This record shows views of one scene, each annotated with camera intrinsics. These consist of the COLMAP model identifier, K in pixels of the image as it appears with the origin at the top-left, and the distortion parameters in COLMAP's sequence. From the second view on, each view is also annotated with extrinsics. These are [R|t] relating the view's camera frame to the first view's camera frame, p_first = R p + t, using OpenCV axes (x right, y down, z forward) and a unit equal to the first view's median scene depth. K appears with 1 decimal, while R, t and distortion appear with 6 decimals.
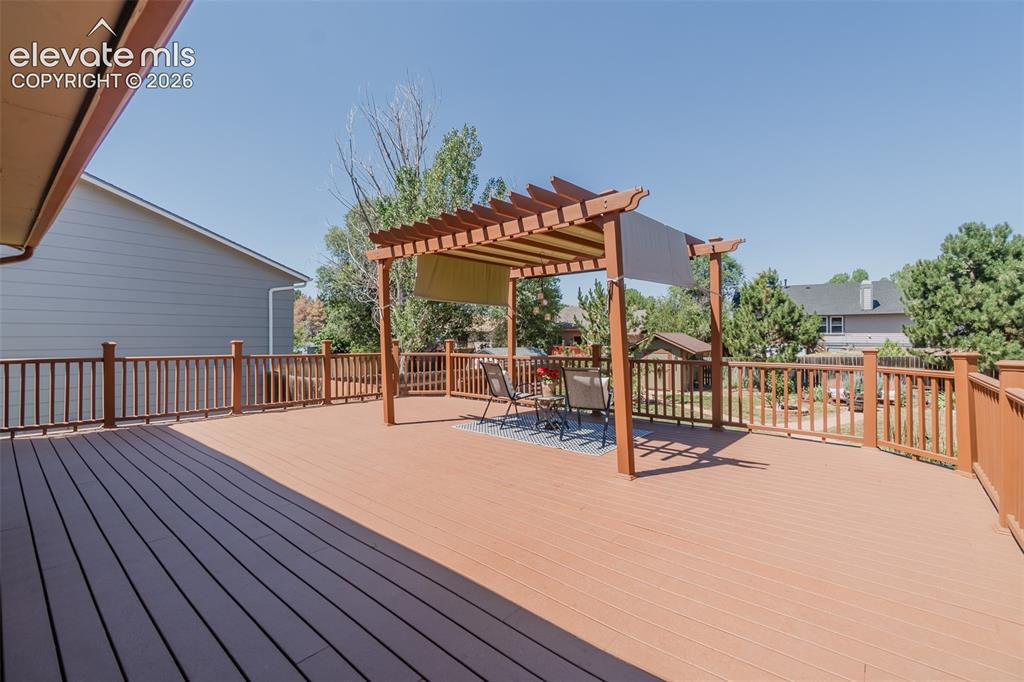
lens RADIAL K [[440.6, 0, 502.7], [0, 440.6, 333.5], [0, 0, 1]] dist [-0.002006, 0.000854]
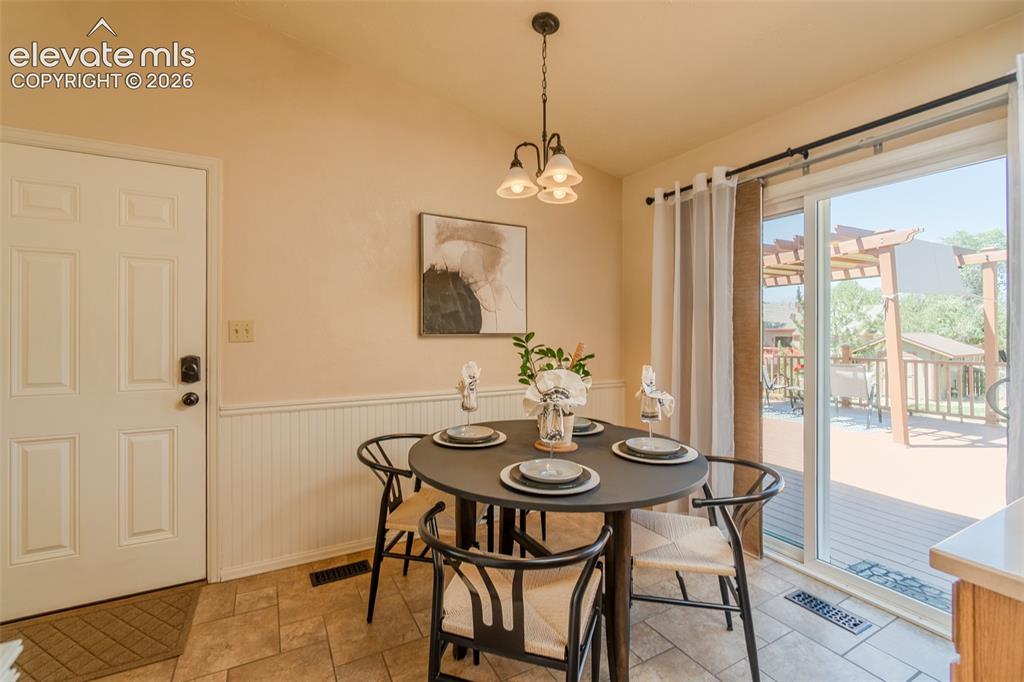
lens RADIAL K [[440.6, 0, 502.7], [0, 440.6, 333.5], [0, 0, 1]] dist [-0.002006, 0.000854]
pose [[0.929457, 0.000005, -0.368930, -0.093715], [0.000325, 1.000000, 0.000830, -0.003402], [0.368929, -0.000892, 0.929457, -0.181710]]
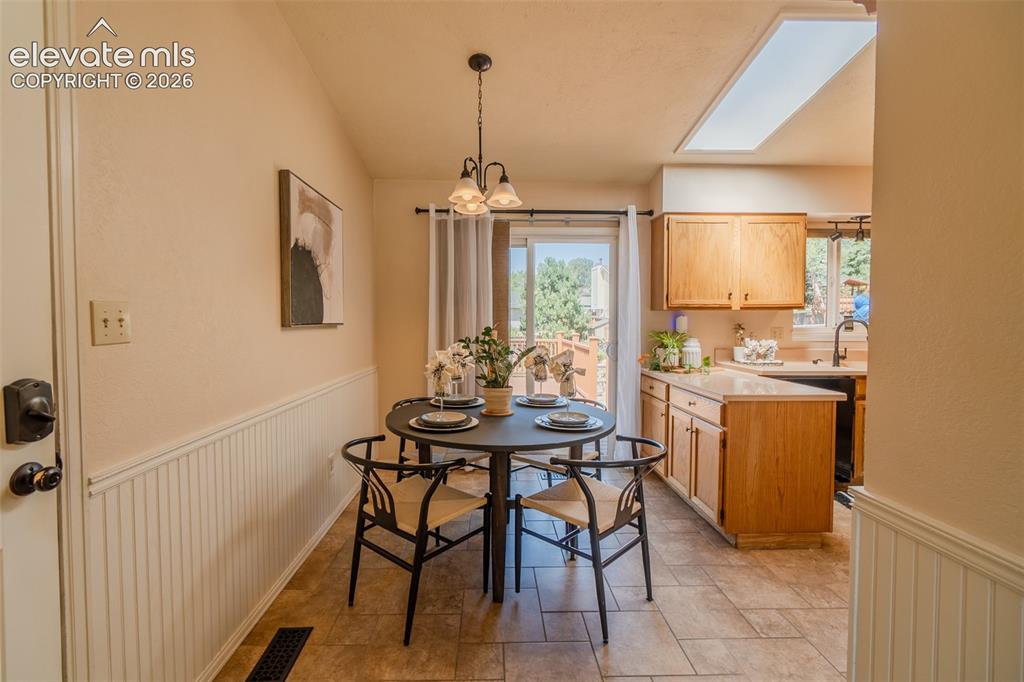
lens RADIAL K [[440.6, 0, 502.7], [0, 440.6, 333.5], [0, 0, 1]] dist [-0.002006, 0.000854]
pose [[0.745153, -0.019530, 0.666608, -0.242780], [0.001084, 0.999605, 0.028075, -0.004263], [-0.666893, -0.020197, 0.744880, -0.178277]]
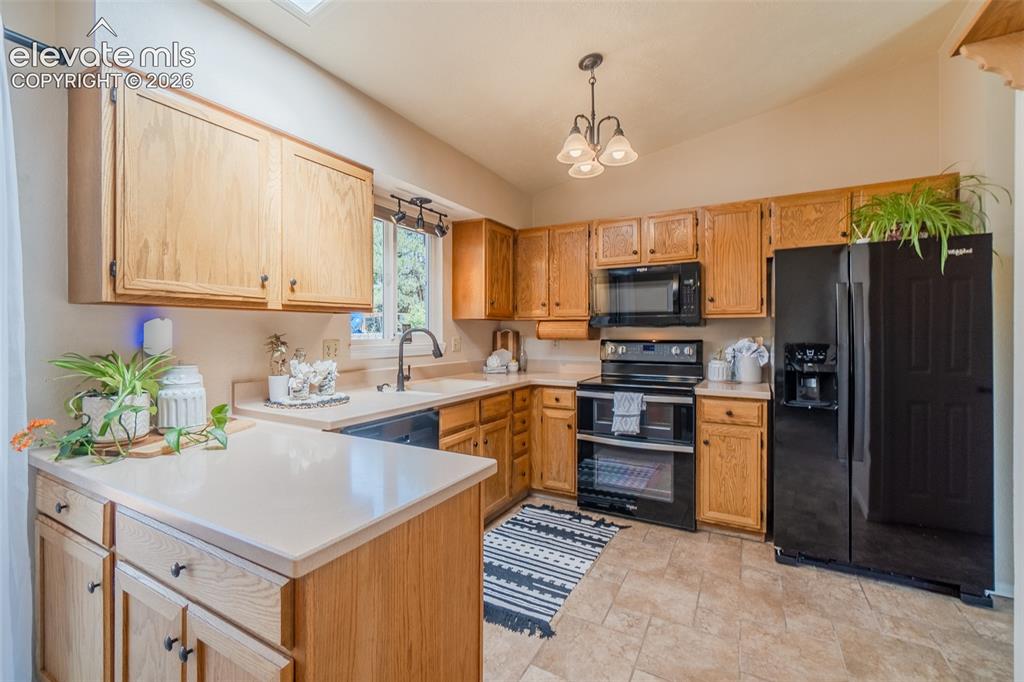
lens RADIAL K [[444.7, 0, 504.4], [0, 444.7, 332.6], [0, 0, 1]] dist [-0.009473, 0.001258]
pose [[-0.185001, -0.003146, 0.982733, -0.121801], [0.000638, 0.999994, 0.003321, -0.003683], [-0.982738, 0.001241, -0.184998, -0.123249]]
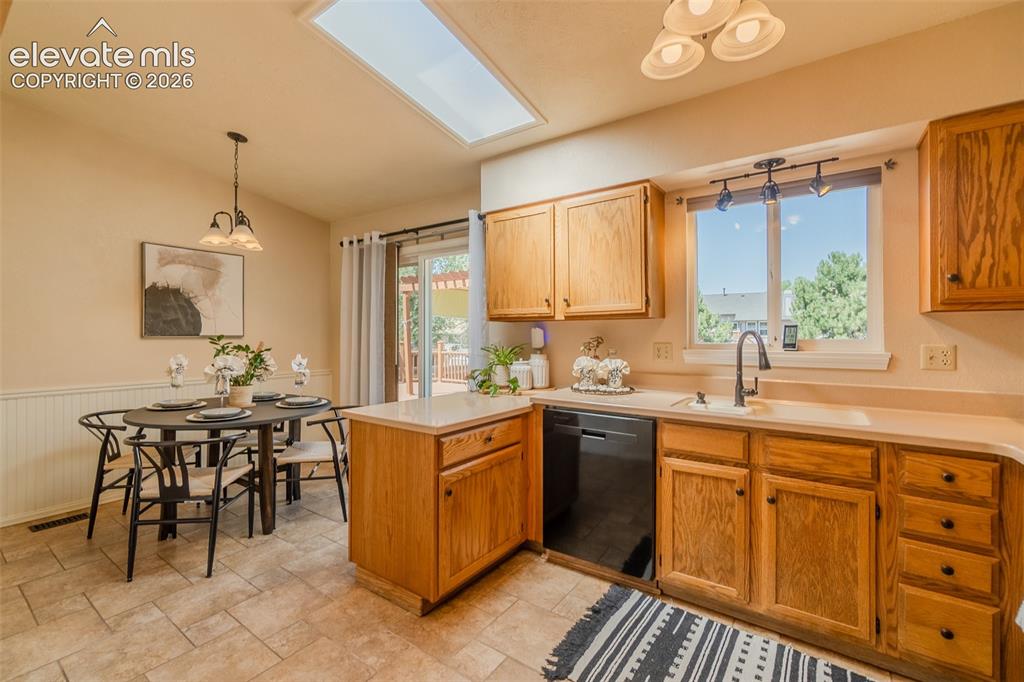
lens RADIAL K [[446.7, 0, 502.6], [0, 446.7, 333.8], [0, 0, 1]] dist [-0.002763, 0.001484]
pose [[0.997633, 0.000427, 0.068756, -0.014241], [-0.000166, 0.999993, -0.003798, -0.003310], [-0.068757, 0.003778, 0.997626, -0.279059]]
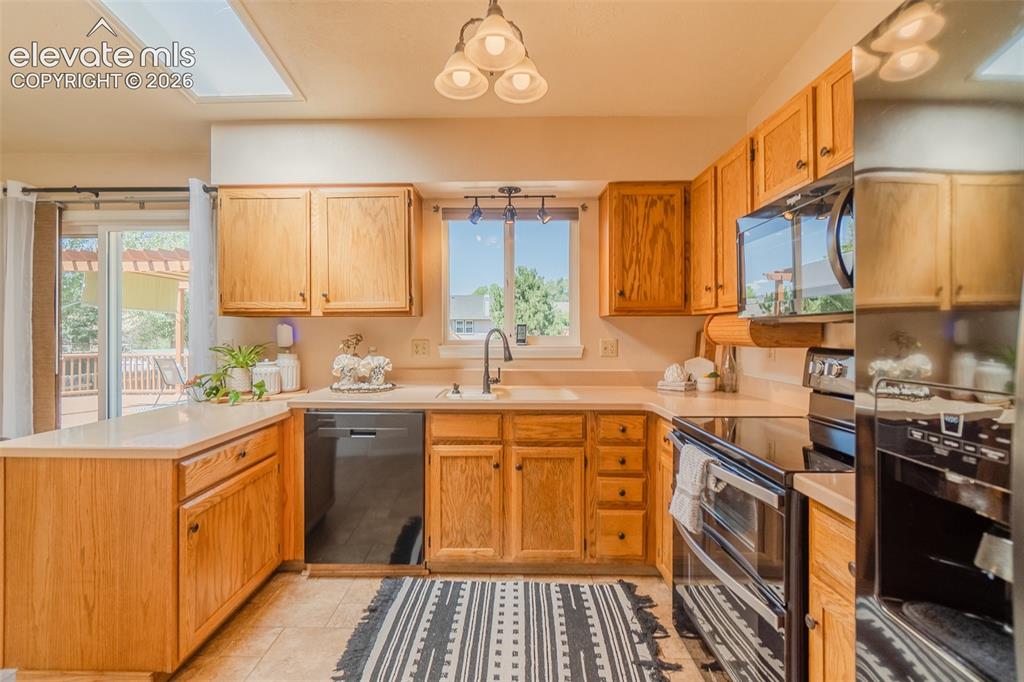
lens RADIAL K [[444.7, 0, 504.4], [0, 444.7, 332.6], [0, 0, 1]] dist [-0.009473, 0.001258]
pose [[0.775996, -0.000717, 0.630738, -0.031268], [0.000927, 1.000000, -0.000004, -0.003337], [-0.630738, 0.000588, 0.775996, -0.274017]]
